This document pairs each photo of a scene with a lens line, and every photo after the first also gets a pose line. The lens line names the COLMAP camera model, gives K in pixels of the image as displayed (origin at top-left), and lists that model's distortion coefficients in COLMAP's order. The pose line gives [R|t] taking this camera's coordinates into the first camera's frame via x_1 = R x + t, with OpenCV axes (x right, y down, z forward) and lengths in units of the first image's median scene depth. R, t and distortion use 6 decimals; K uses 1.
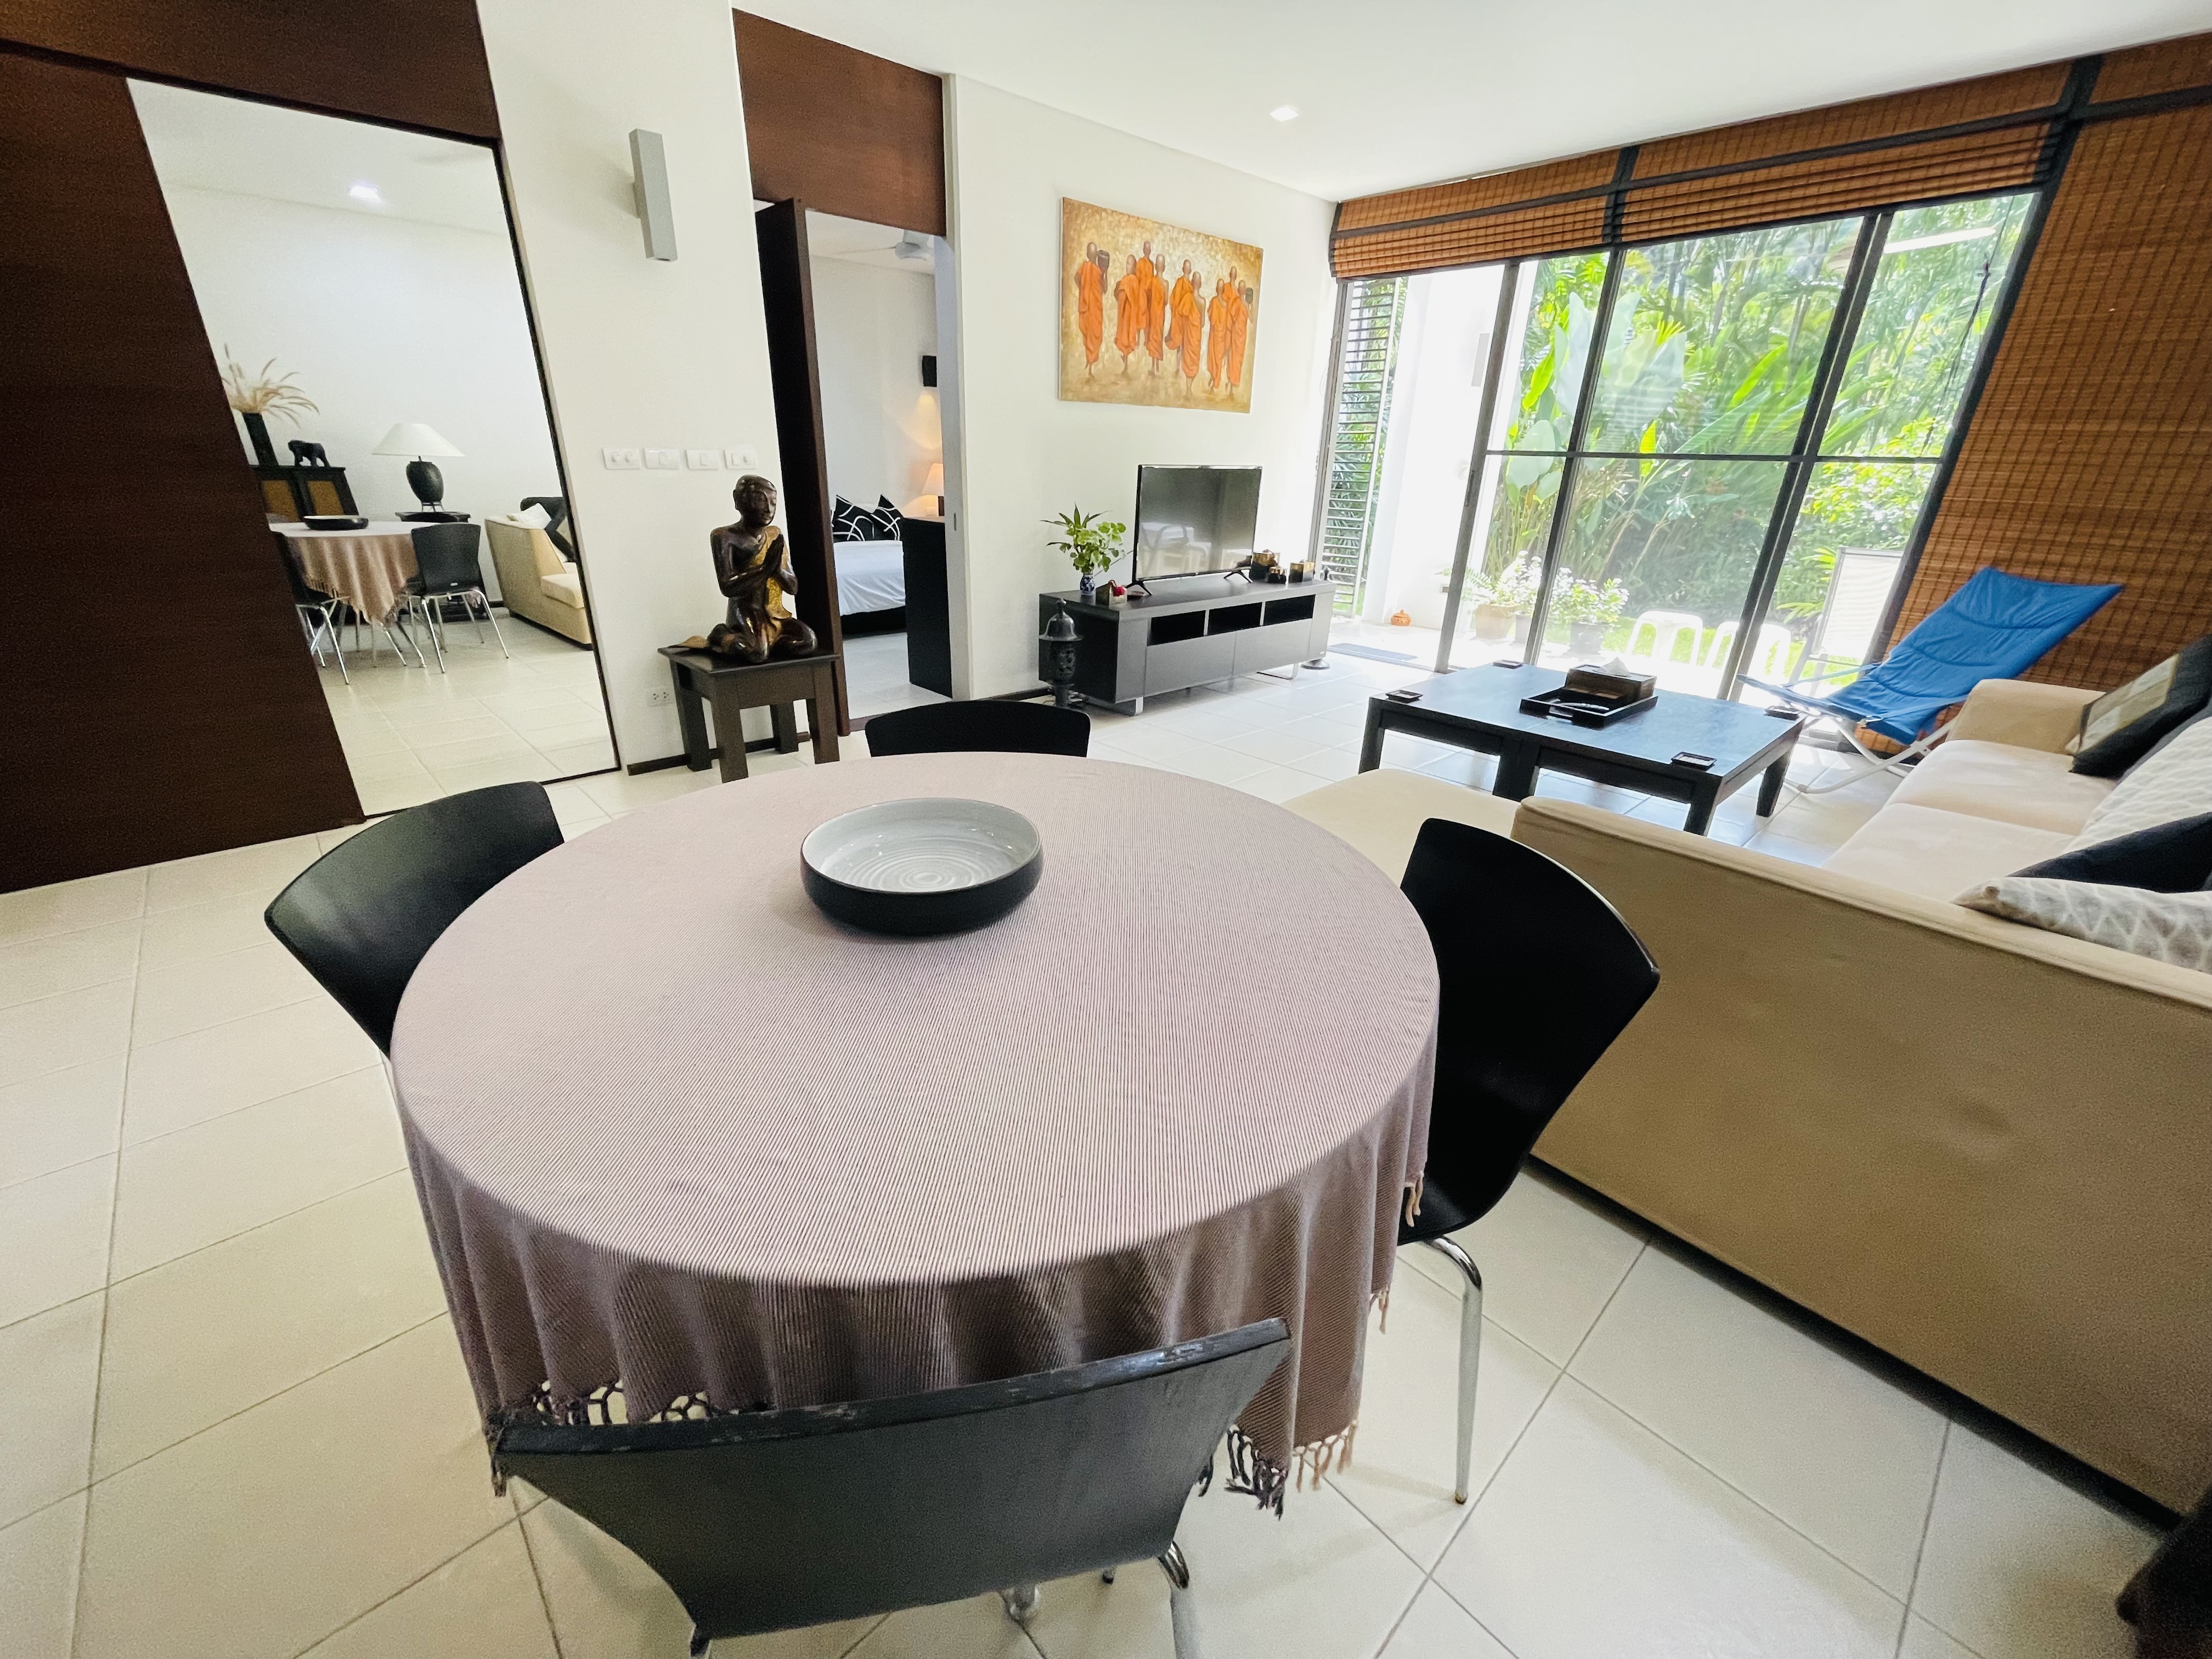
lens RADIAL K [[894.2, 0, 1110.5], [0, 894.2, 824.1], [0, 0, 1]] dist [0.000371, -0.000316]
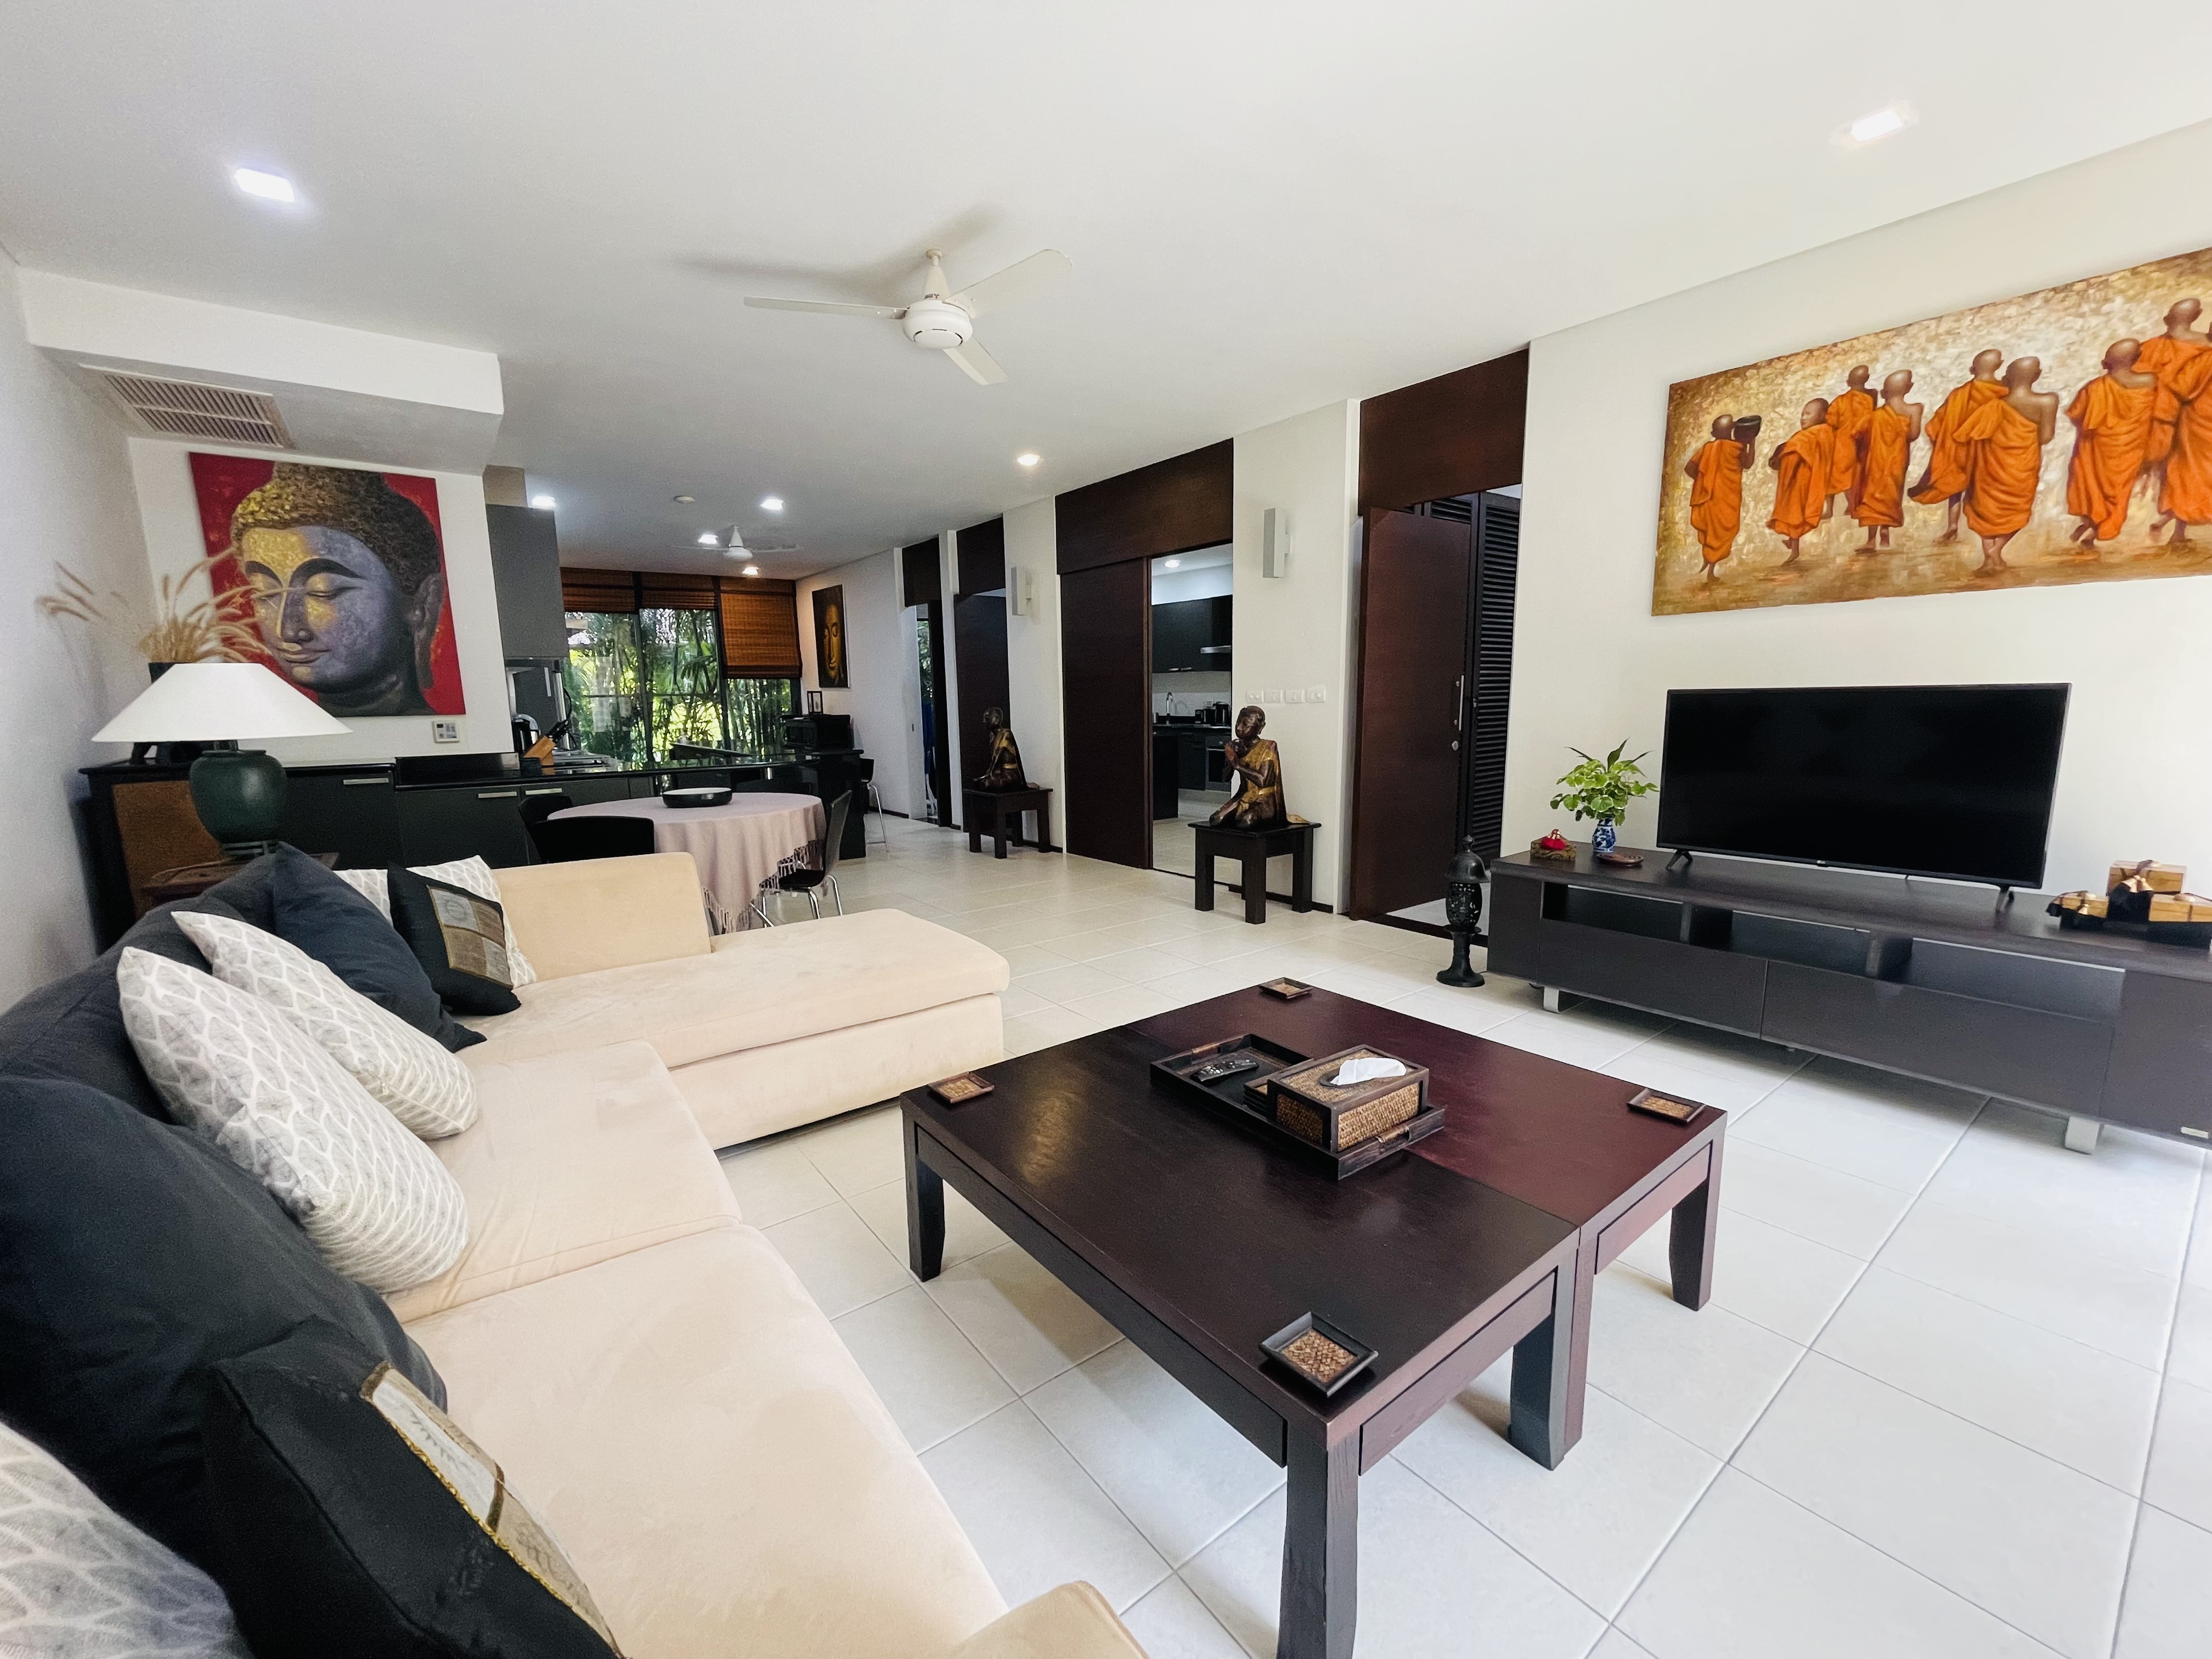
lens RADIAL K [[894.2, 0, 1106.4], [0, 894.2, 840.4], [0, 0, 1]] dist [0.000371, -0.000316]
pose [[-0.084538, 0.148806, -0.985246, 0.770645], [-0.354104, 0.919755, 0.169298, -0.247517], [0.931377, 0.363191, -0.025061, 0.623653]]
